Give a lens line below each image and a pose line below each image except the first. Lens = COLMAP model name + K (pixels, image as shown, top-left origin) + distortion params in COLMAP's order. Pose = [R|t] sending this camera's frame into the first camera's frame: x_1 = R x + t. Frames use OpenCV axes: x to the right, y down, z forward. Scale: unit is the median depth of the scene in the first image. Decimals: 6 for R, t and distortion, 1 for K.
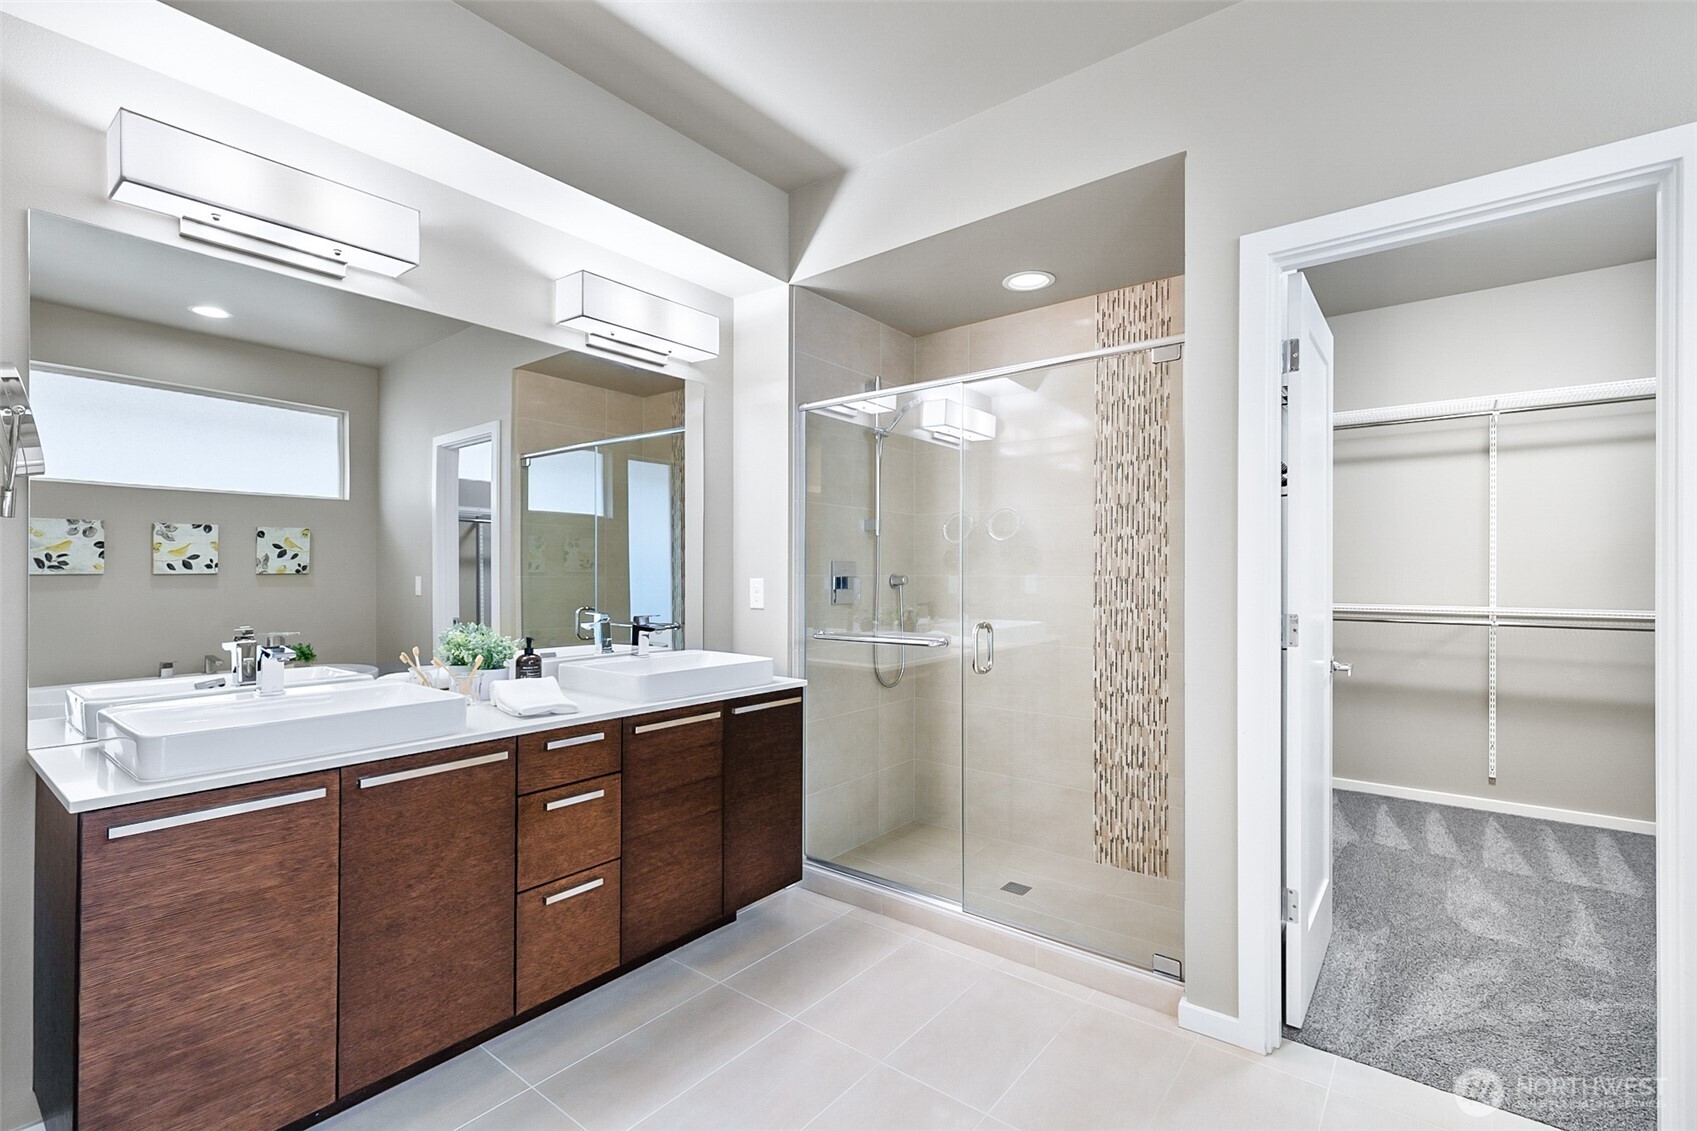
lens RADIAL K [[757.7, 0, 850.6], [0, 757.7, 571.3], [0, 0, 1]] dist [0.003689, -0.000159]
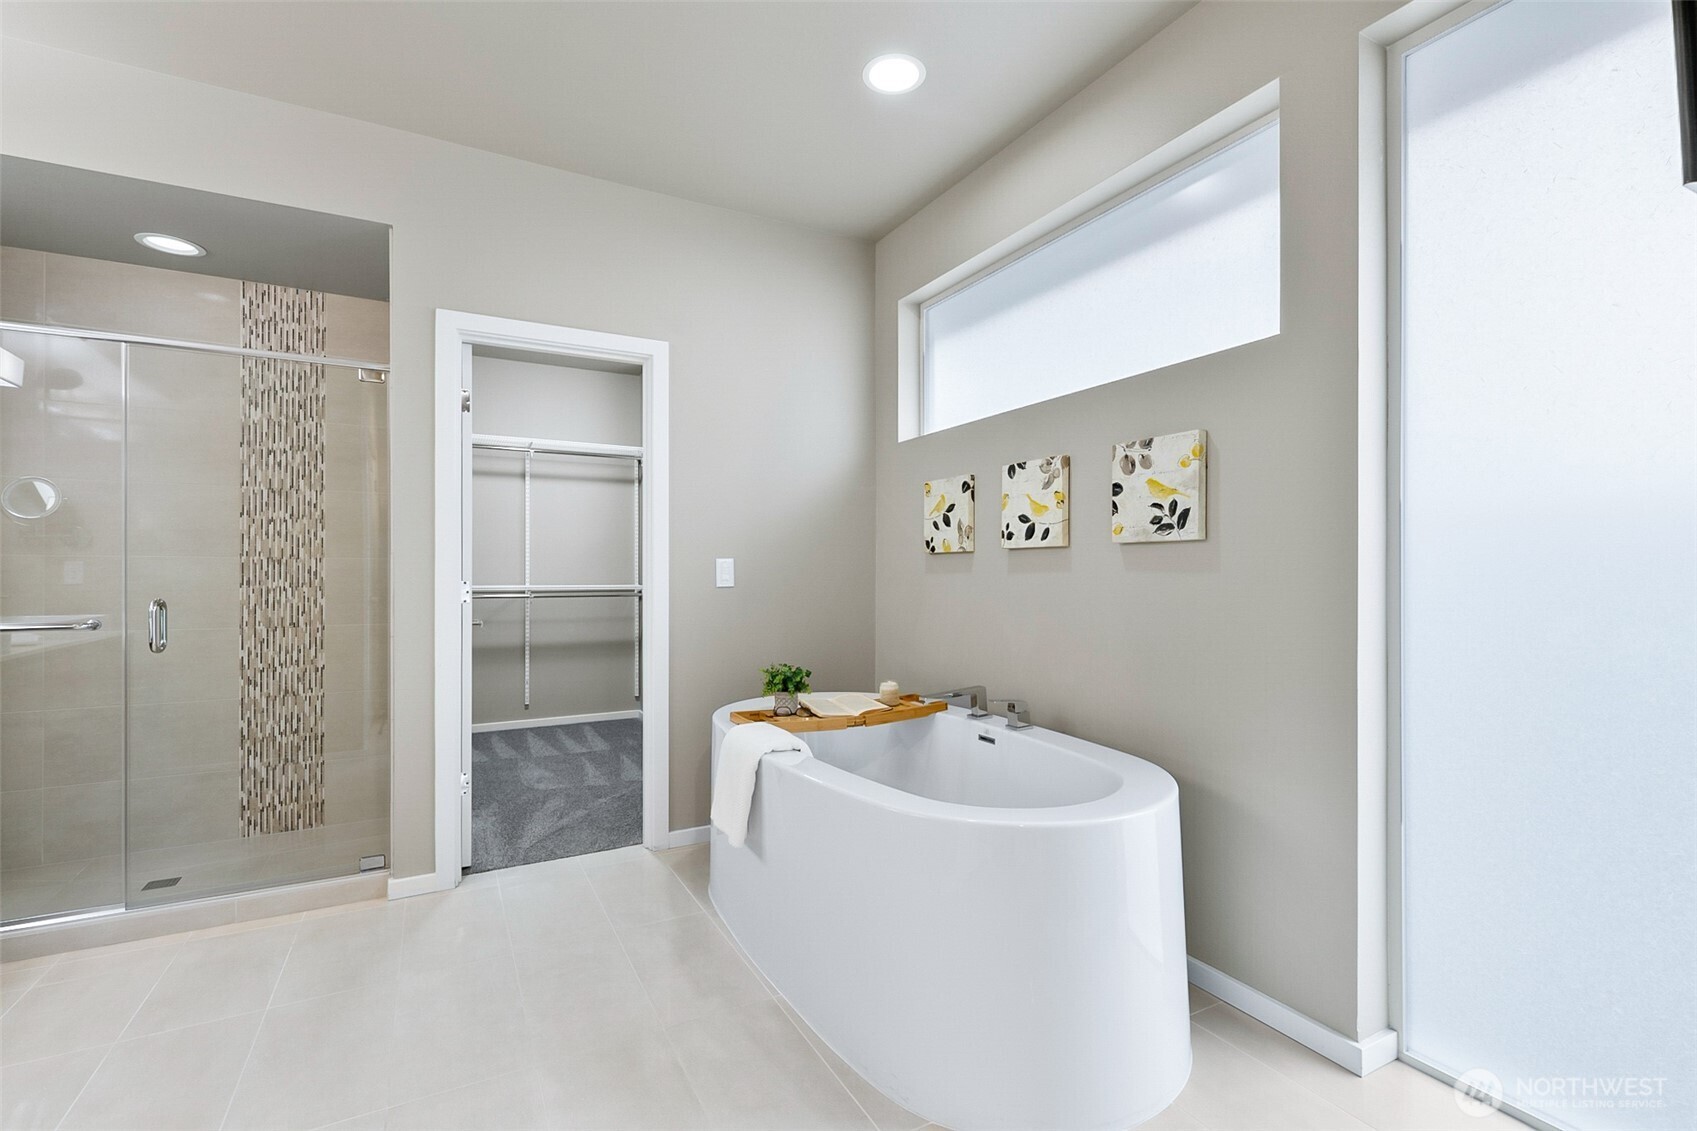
lens RADIAL K [[757.7, 0, 850.6], [0, 757.7, 571.3], [0, 0, 1]] dist [0.003689, -0.000159]
pose [[0.389197, -0.000258, 0.921155, -0.307241], [-0.001002, 0.999999, 0.000704, 0.024946], [-0.921154, -0.001197, 0.389196, -0.154702]]
